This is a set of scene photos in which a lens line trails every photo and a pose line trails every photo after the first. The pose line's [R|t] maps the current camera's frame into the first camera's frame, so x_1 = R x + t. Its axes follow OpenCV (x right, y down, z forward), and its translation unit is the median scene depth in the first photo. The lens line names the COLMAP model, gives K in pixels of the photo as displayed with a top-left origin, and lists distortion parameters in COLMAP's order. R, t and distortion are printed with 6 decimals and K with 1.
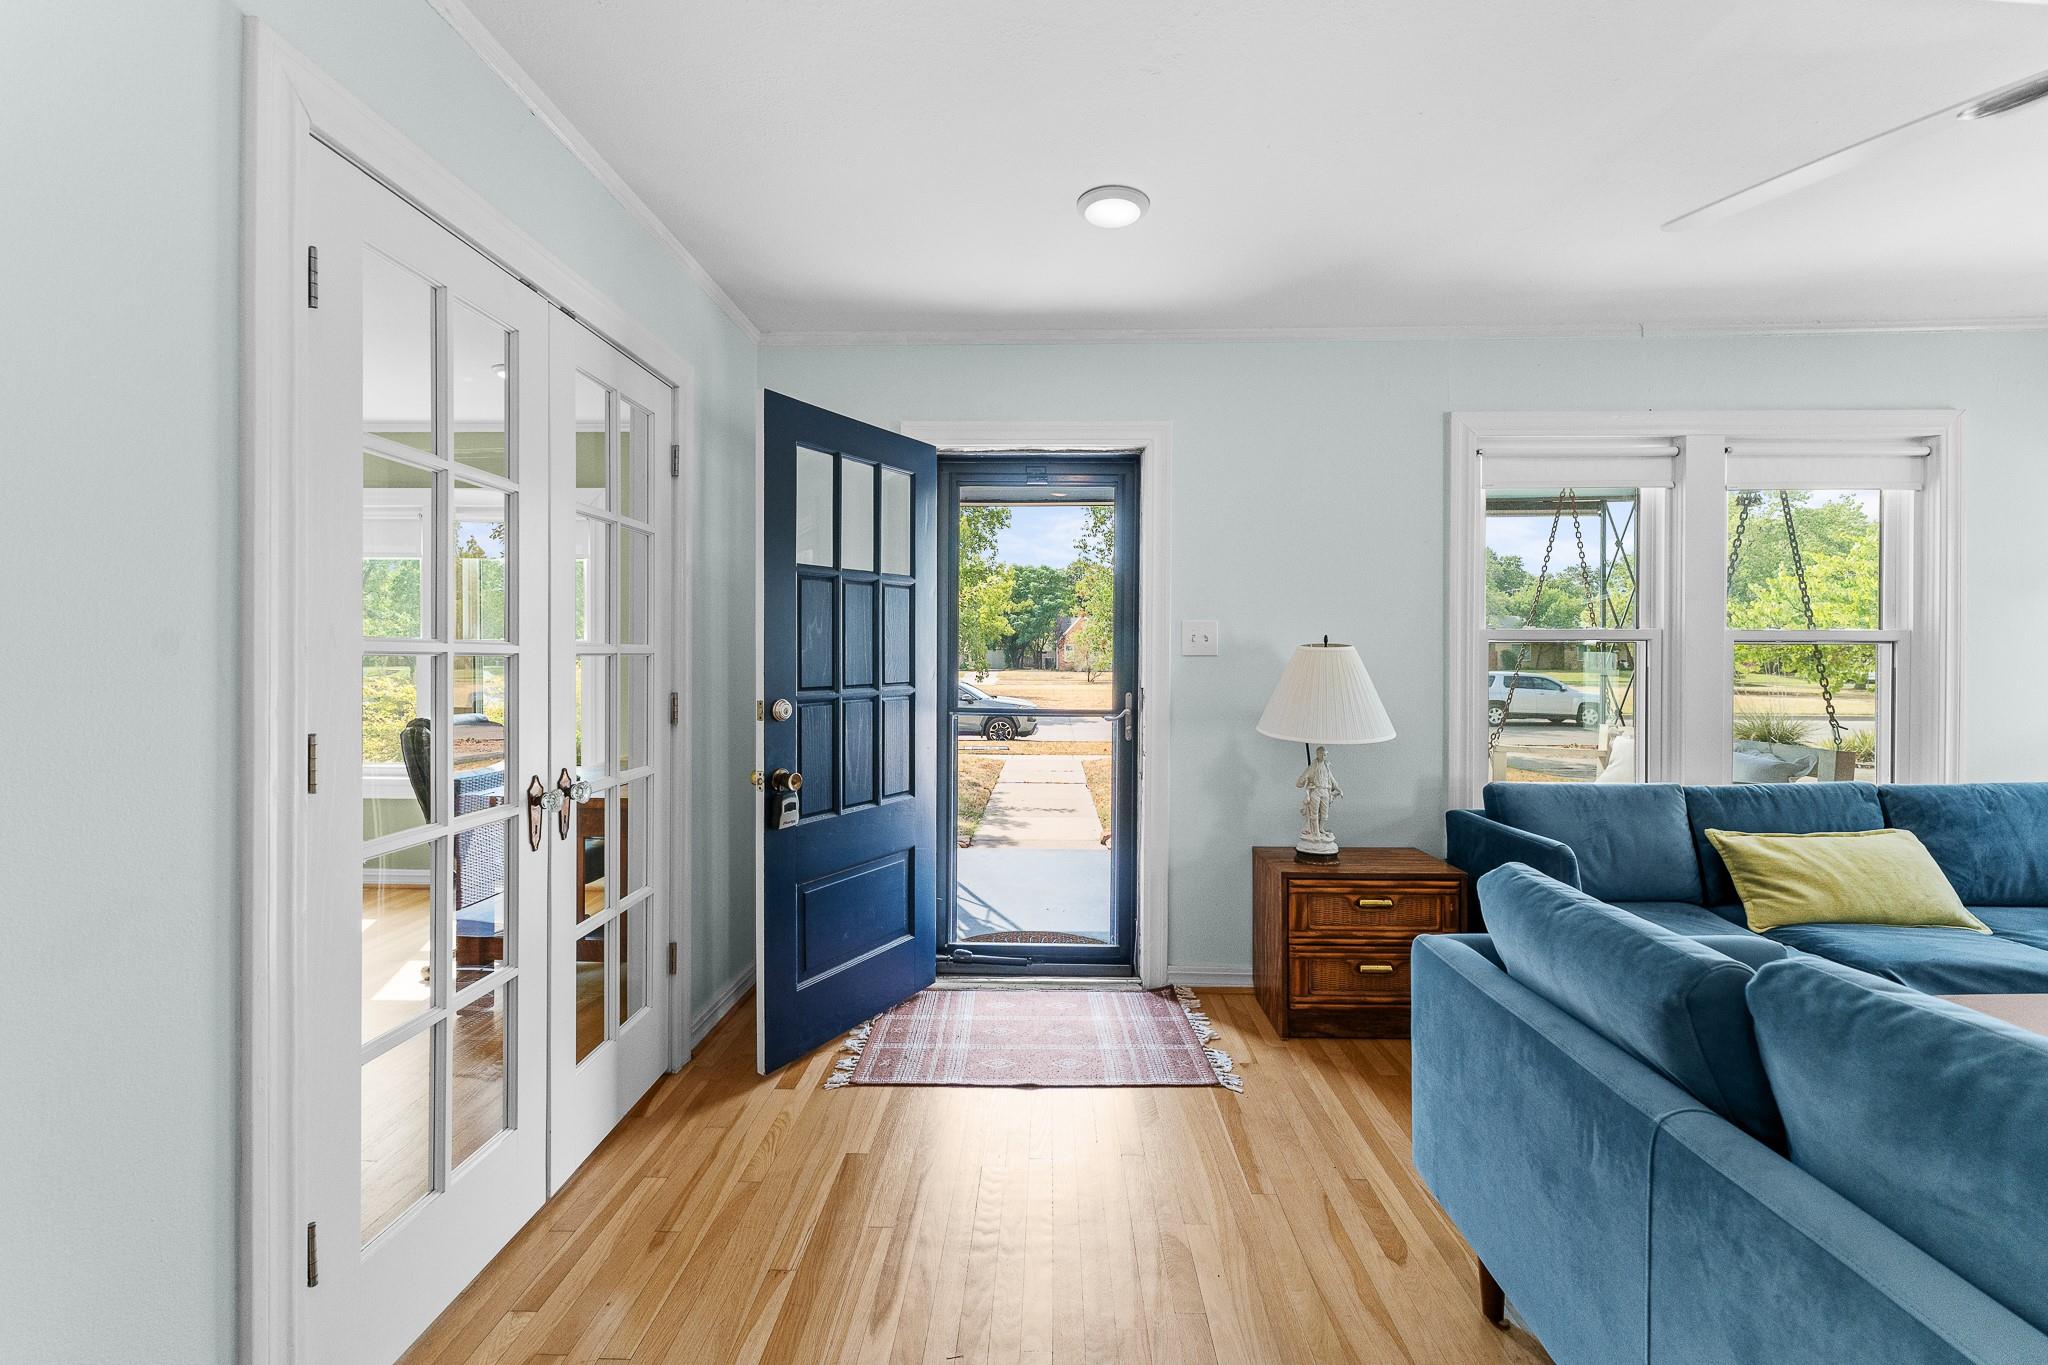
lens RADIAL K [[825.2, 0, 1022.5], [0, 825.2, 672.8], [0, 0, 1]] dist [0.000140, 0.000257]
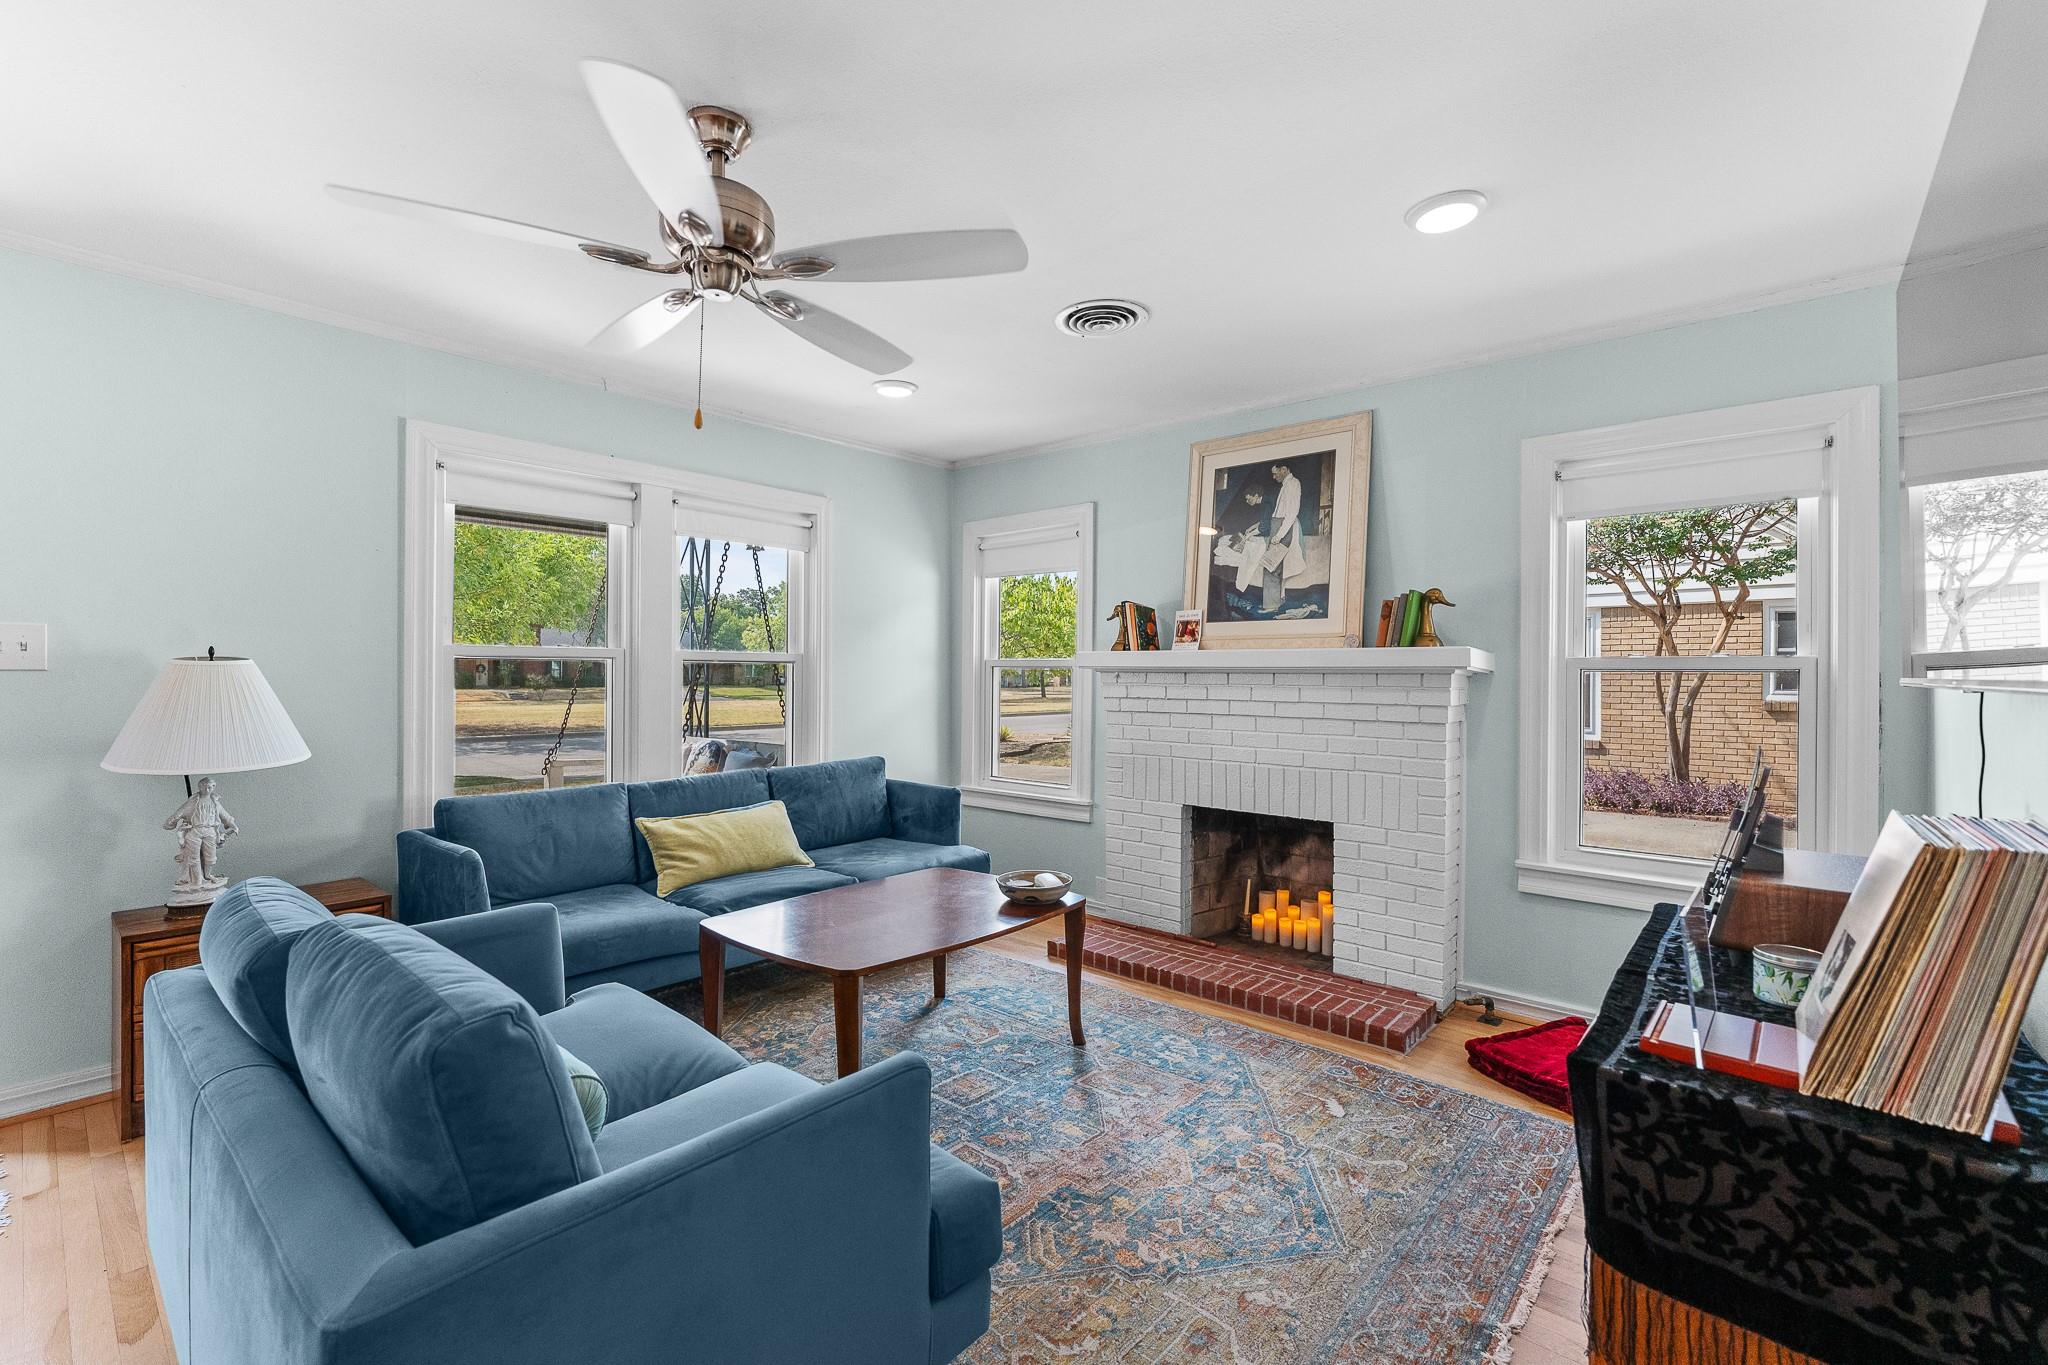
lens RADIAL K [[875.8, 0, 1021.1], [0, 875.8, 676.0], [0, 0, 1]] dist [-0.003846, -0.000635]
pose [[0.633568, -0.000297, 0.773687, 0.203261], [0.012435, 0.999875, -0.009799, 0.004632], [-0.773587, 0.015830, 0.633493, -0.219866]]
